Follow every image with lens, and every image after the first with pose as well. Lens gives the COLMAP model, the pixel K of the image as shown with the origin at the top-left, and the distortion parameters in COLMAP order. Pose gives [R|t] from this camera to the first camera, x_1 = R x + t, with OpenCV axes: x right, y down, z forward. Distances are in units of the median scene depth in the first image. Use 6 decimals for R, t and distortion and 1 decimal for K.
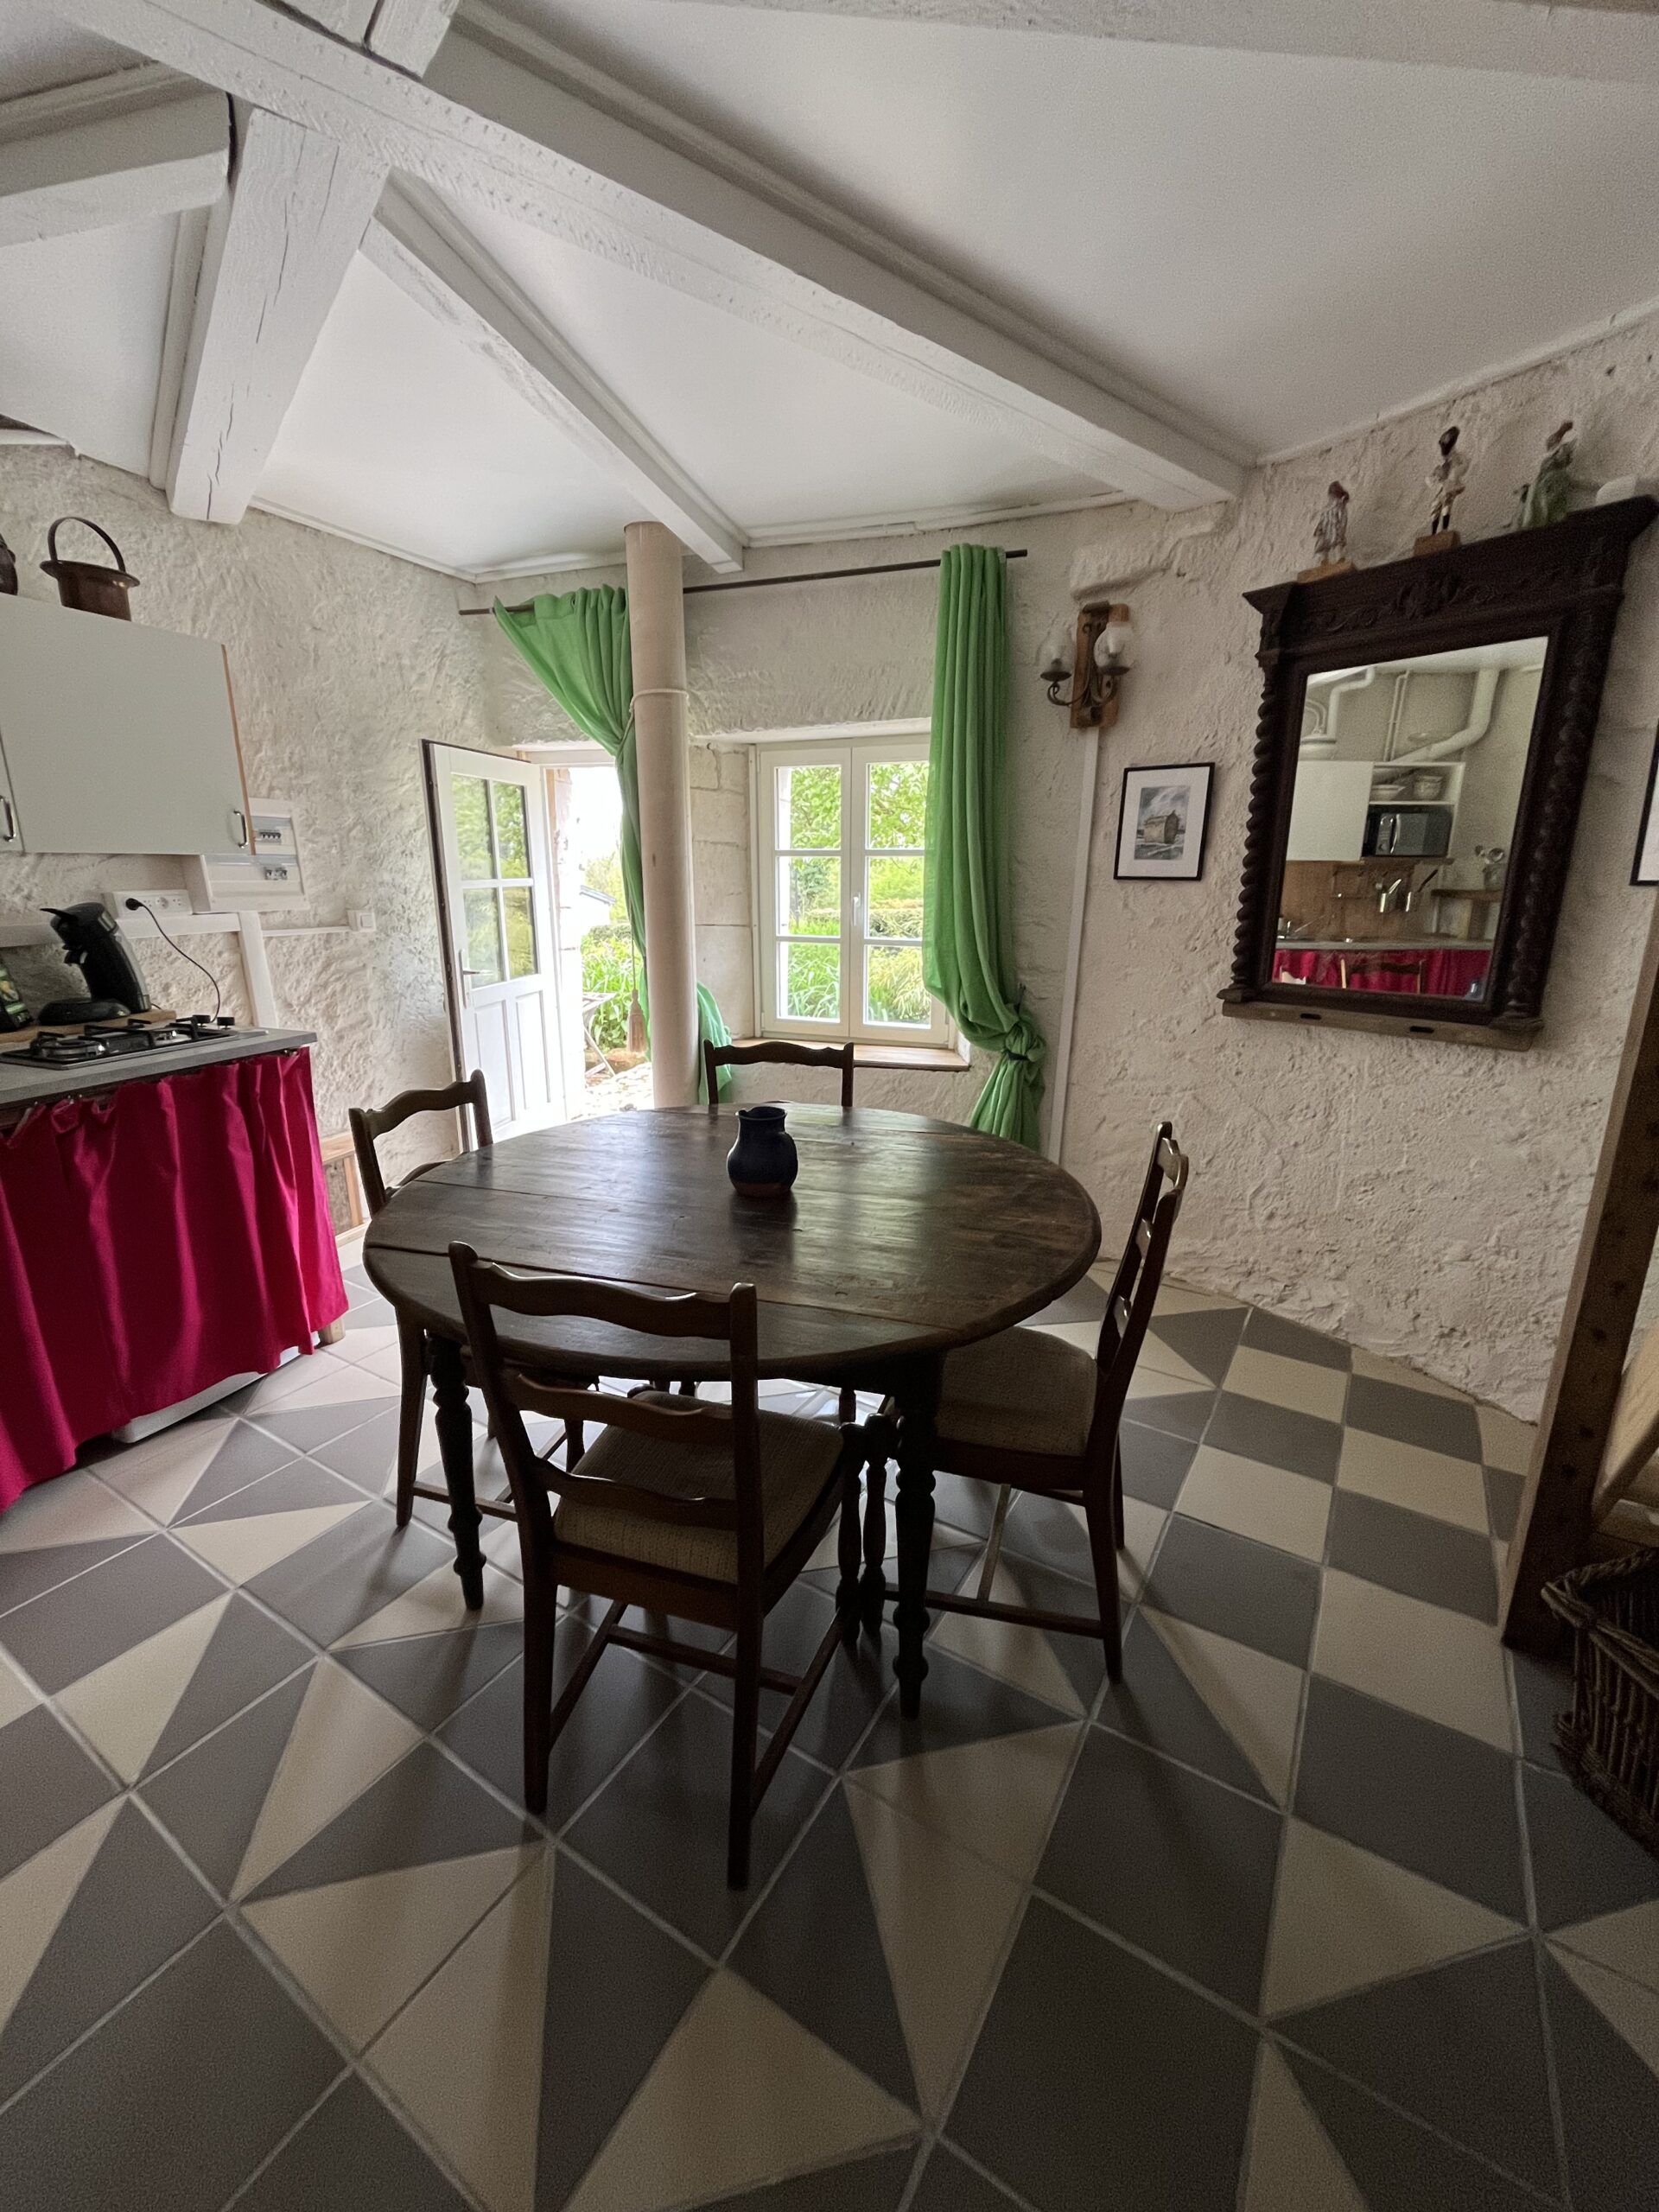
lens RADIAL K [[900.2, 0, 833.6], [0, 900.2, 1097.8], [0, 0, 1]] dist [-0.005419, 0.001022]
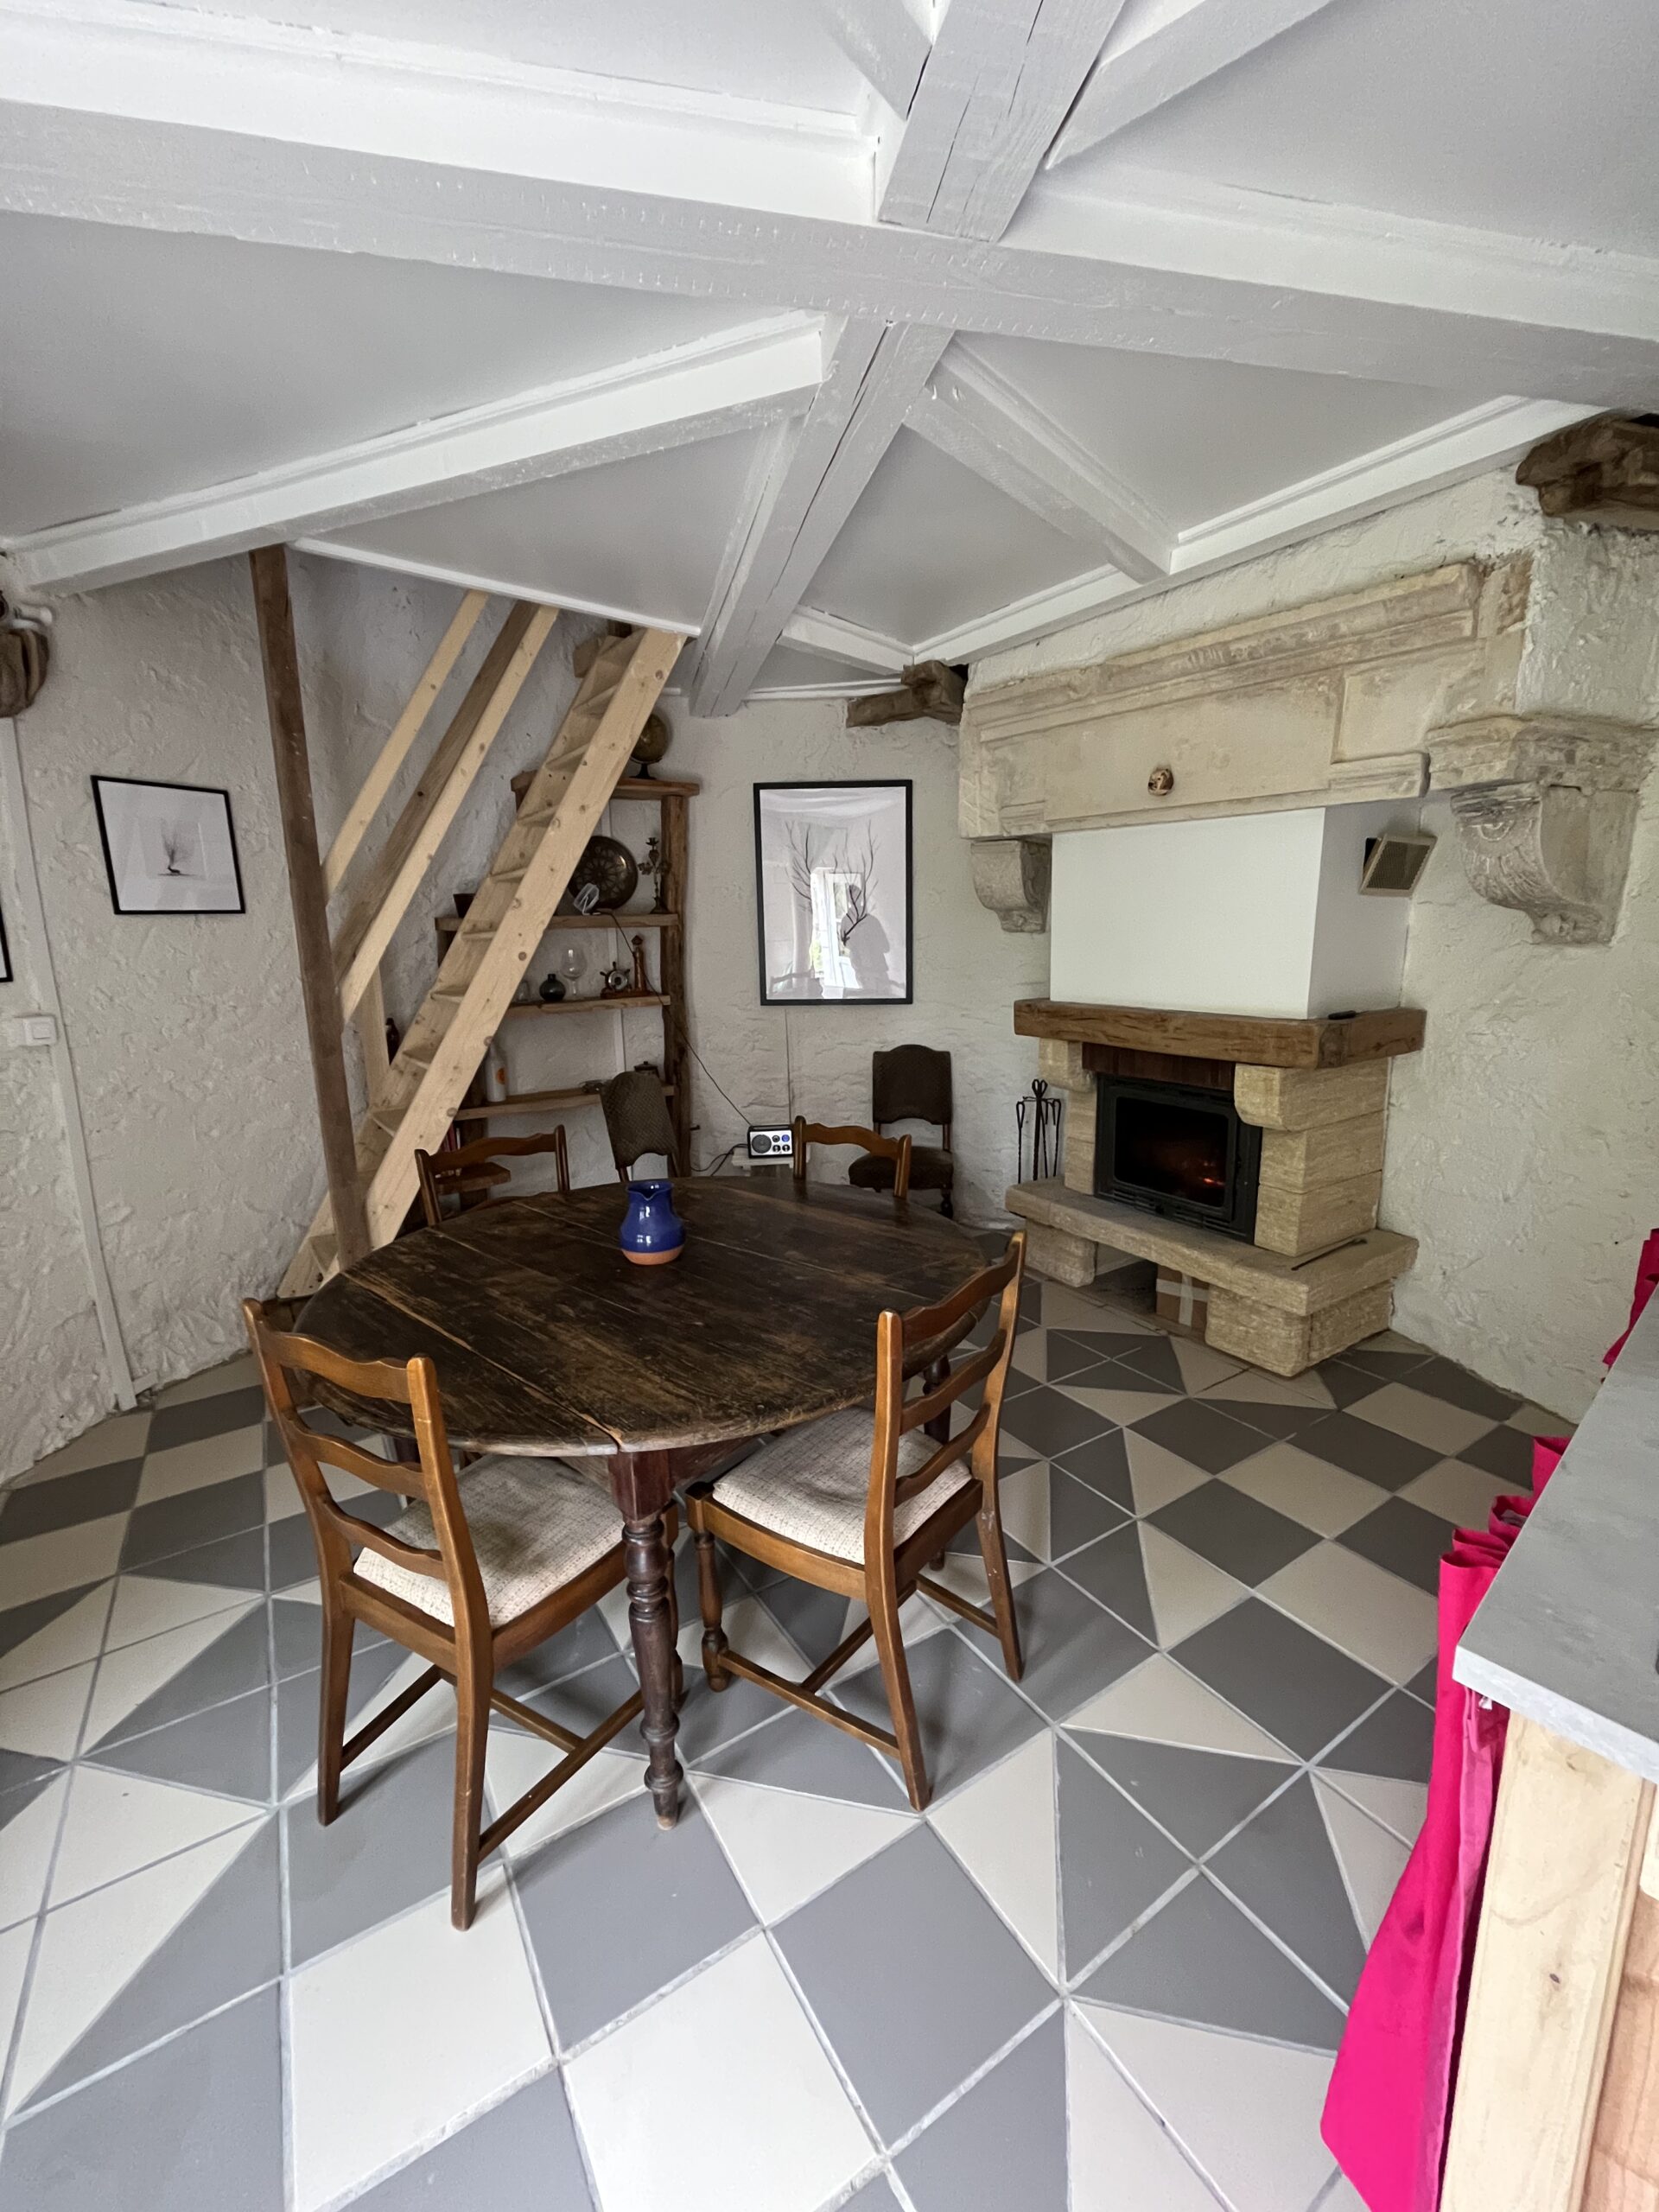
lens RADIAL K [[900.2, 0, 836.3], [0, 900.2, 1101.6], [0, 0, 1]] dist [-0.005419, 0.001022]
pose [[-0.901465, -0.064845, 0.427966, -0.755723], [0.127223, 0.905351, 0.405159, -0.495854], [-0.413732, 0.419684, -0.807893, 1.774082]]
